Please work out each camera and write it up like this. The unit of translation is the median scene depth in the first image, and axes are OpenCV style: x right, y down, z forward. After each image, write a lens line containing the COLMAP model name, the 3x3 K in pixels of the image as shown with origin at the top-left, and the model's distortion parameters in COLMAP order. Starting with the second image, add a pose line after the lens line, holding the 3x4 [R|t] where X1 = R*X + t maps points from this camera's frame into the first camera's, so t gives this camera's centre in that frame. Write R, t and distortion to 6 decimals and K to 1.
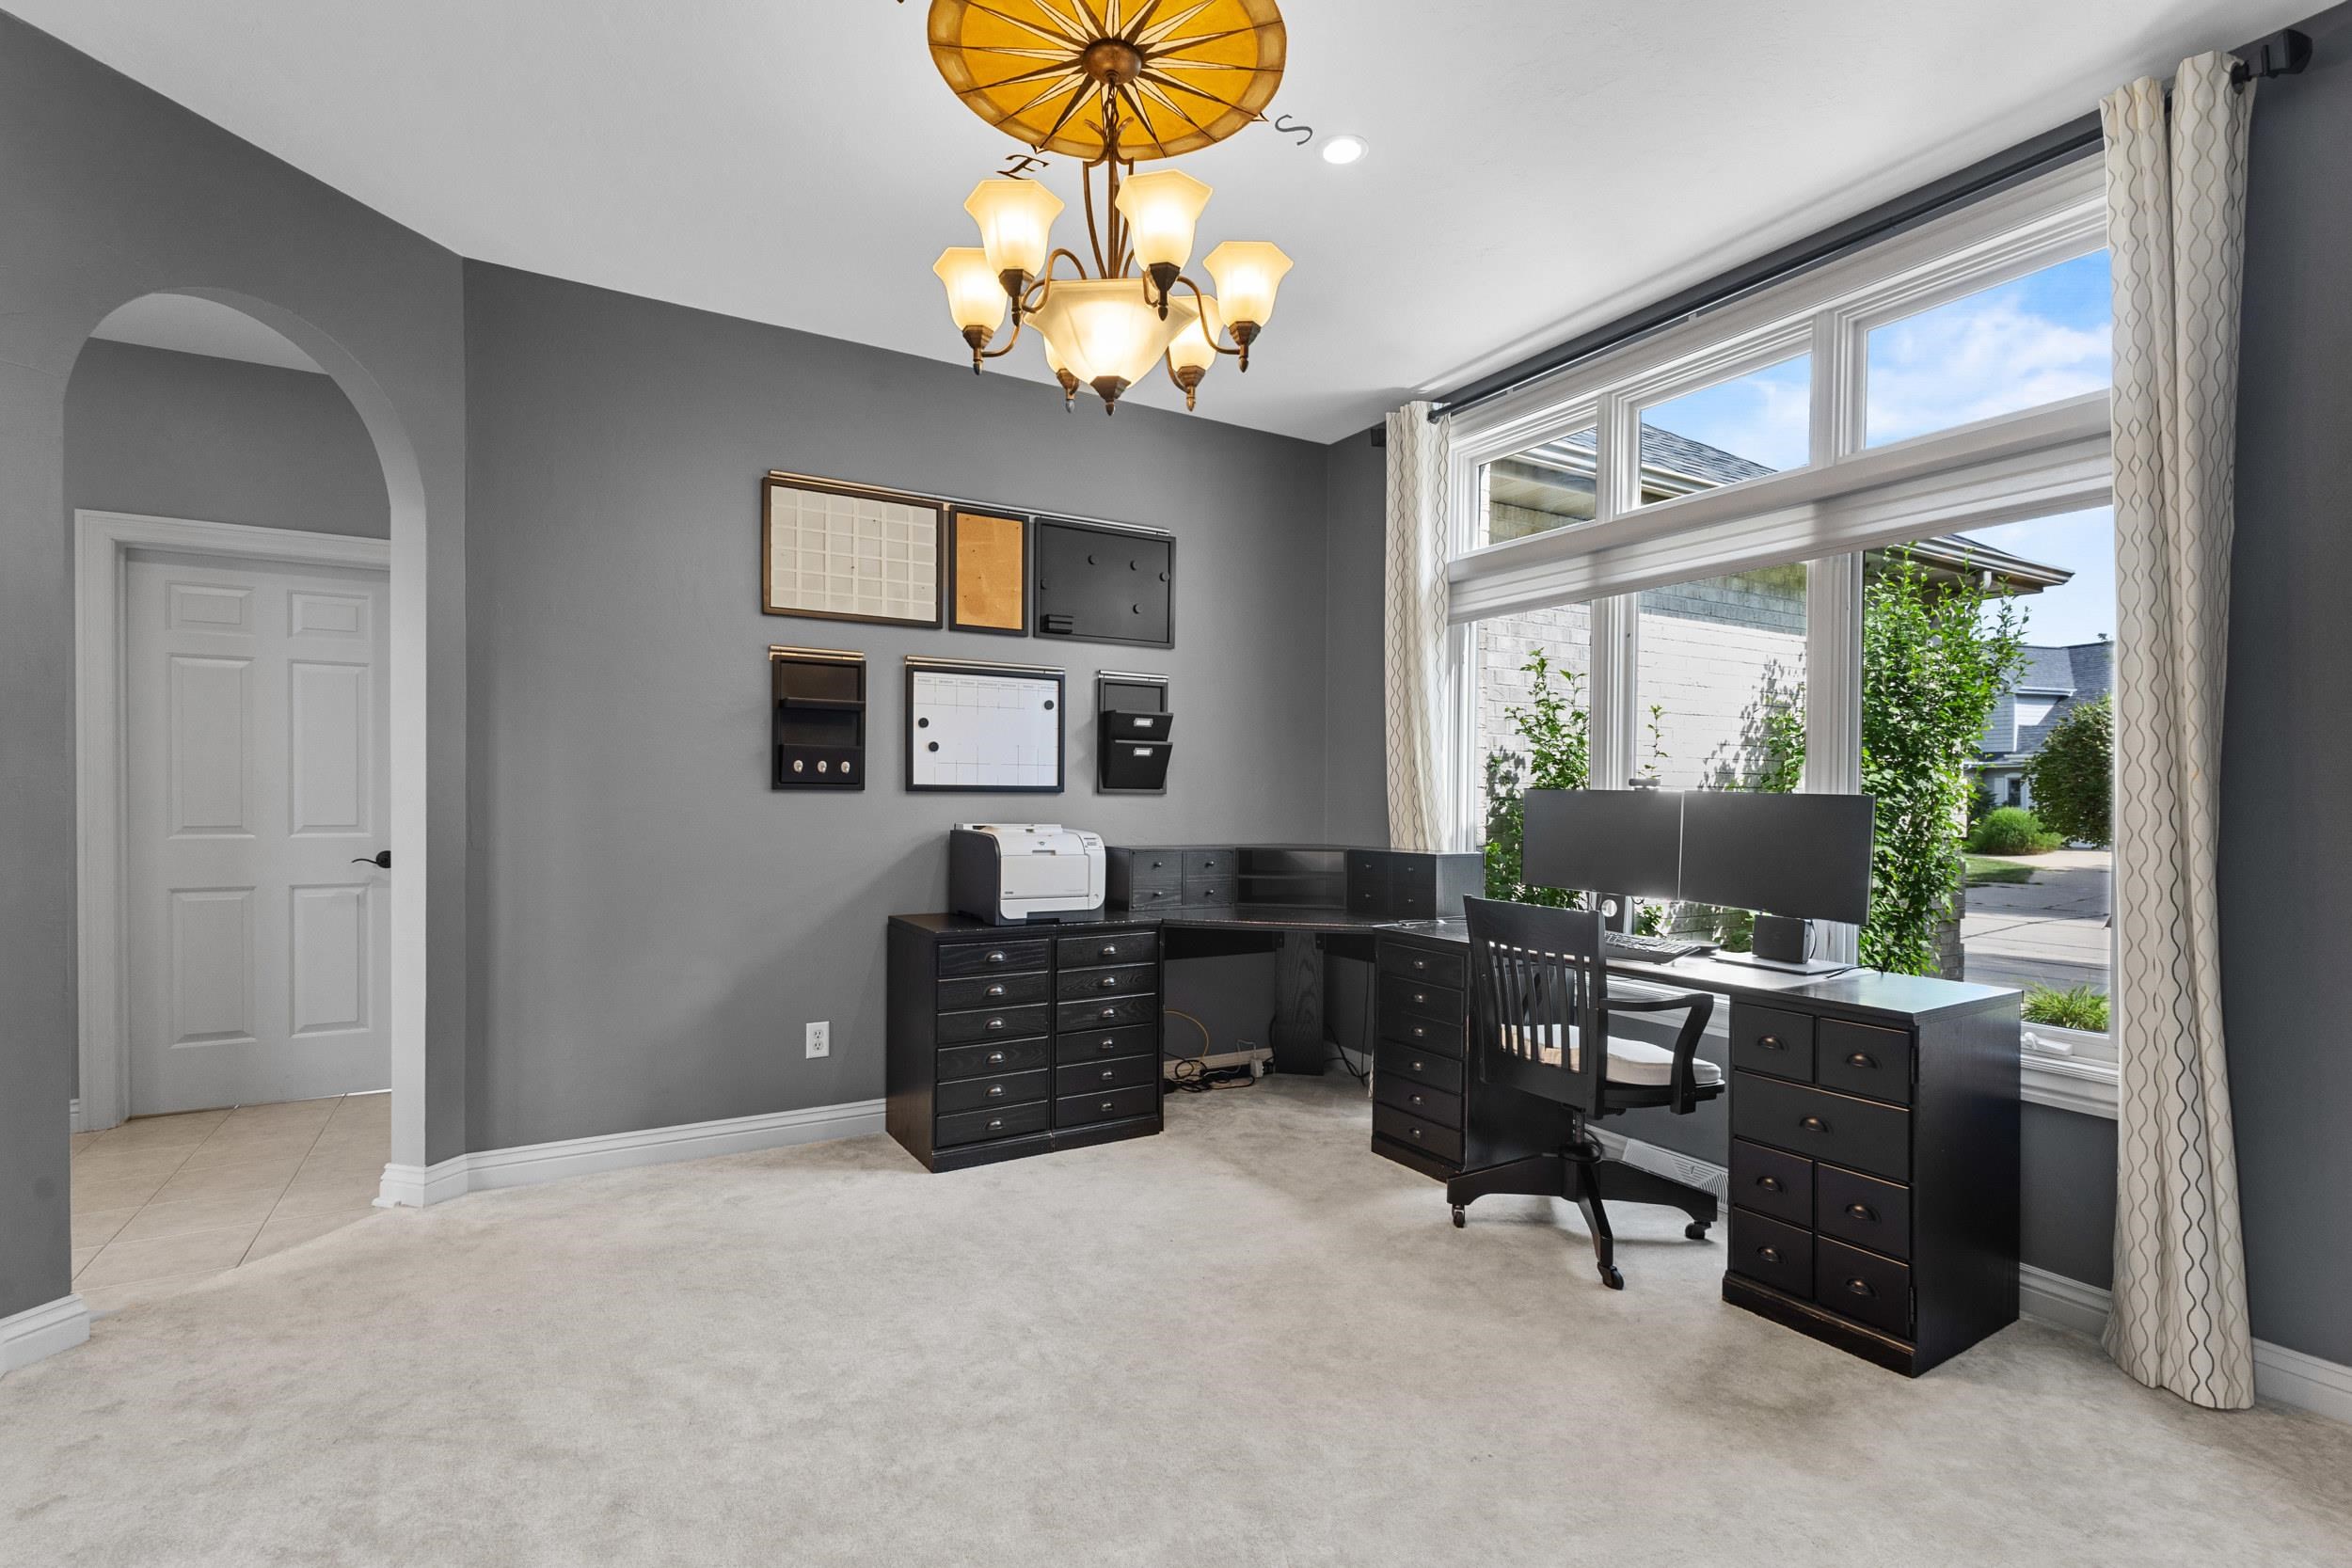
lens RADIAL K [[1079.5, 0, 1178.0], [0, 1079.5, 797.4], [0, 0, 1]] dist [0.001220, -0.001354]
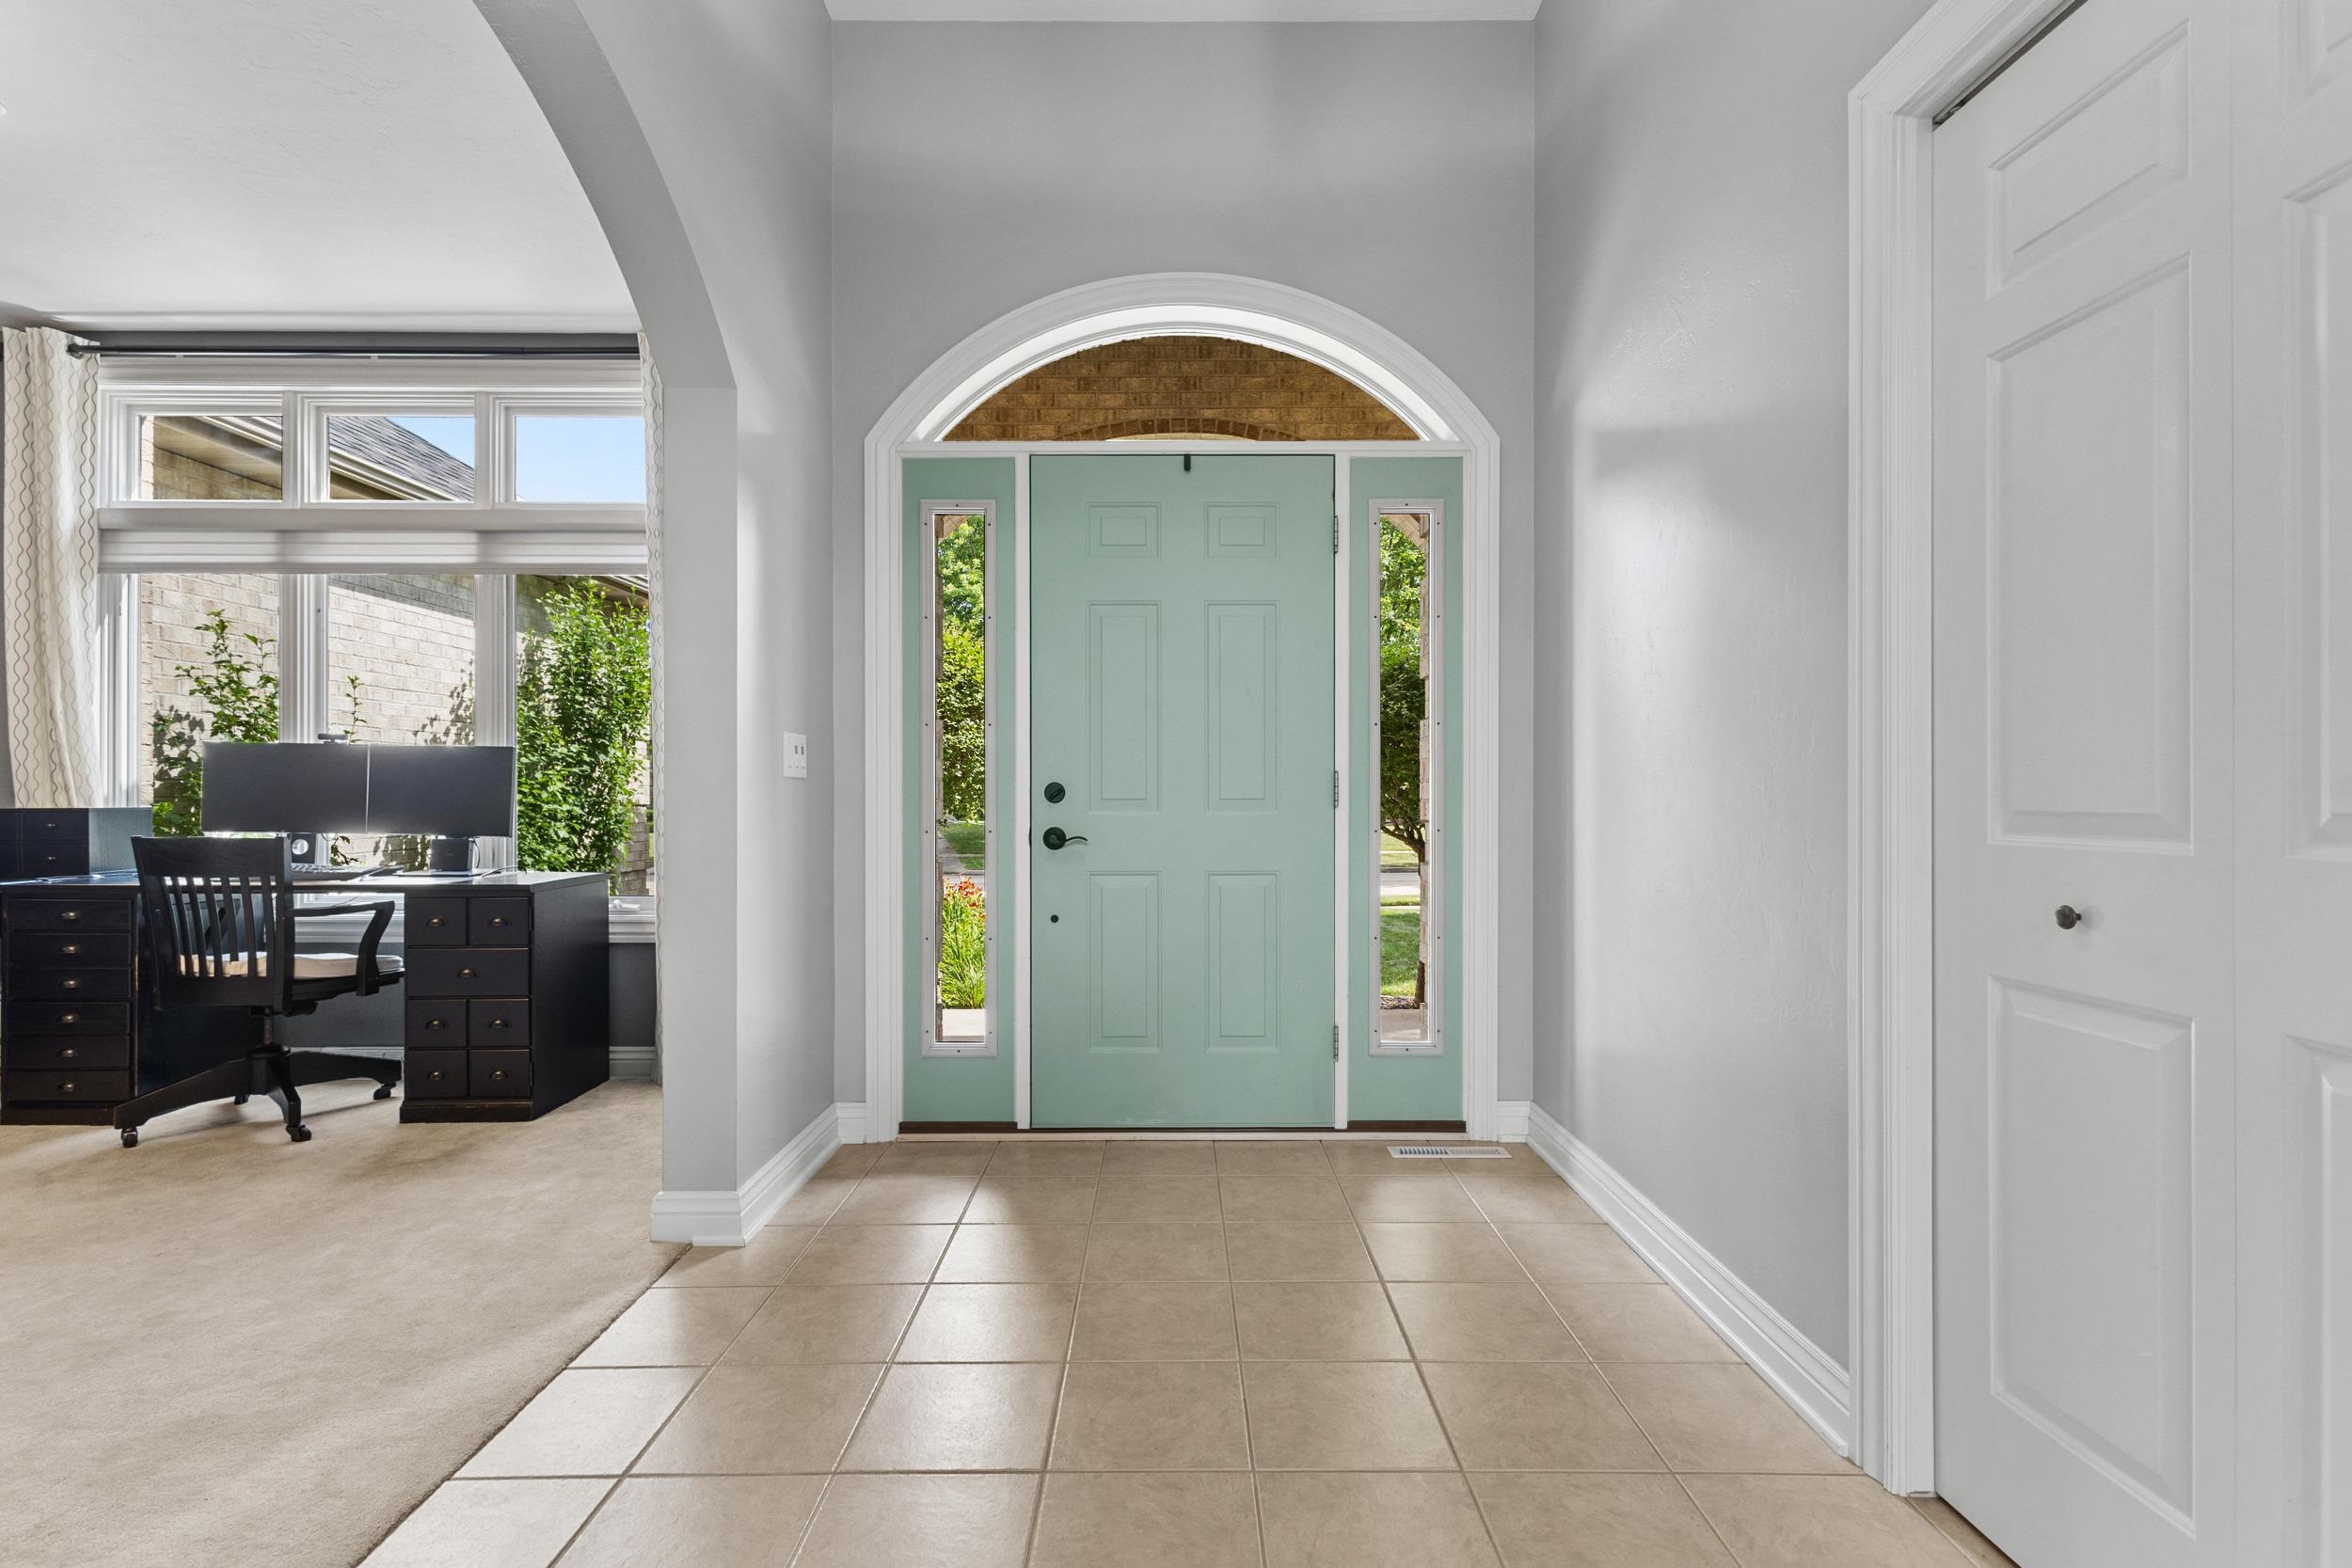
lens RADIAL K [[1079.5, 0, 1178.0], [0, 1079.5, 797.4], [0, 0, 1]] dist [0.001220, -0.001354]
pose [[0.500979, -0.010881, 0.865391, -0.103309], [0.004923, 0.999941, 0.009722, 0.035682], [-0.865445, -0.000610, 0.501003, -0.315675]]
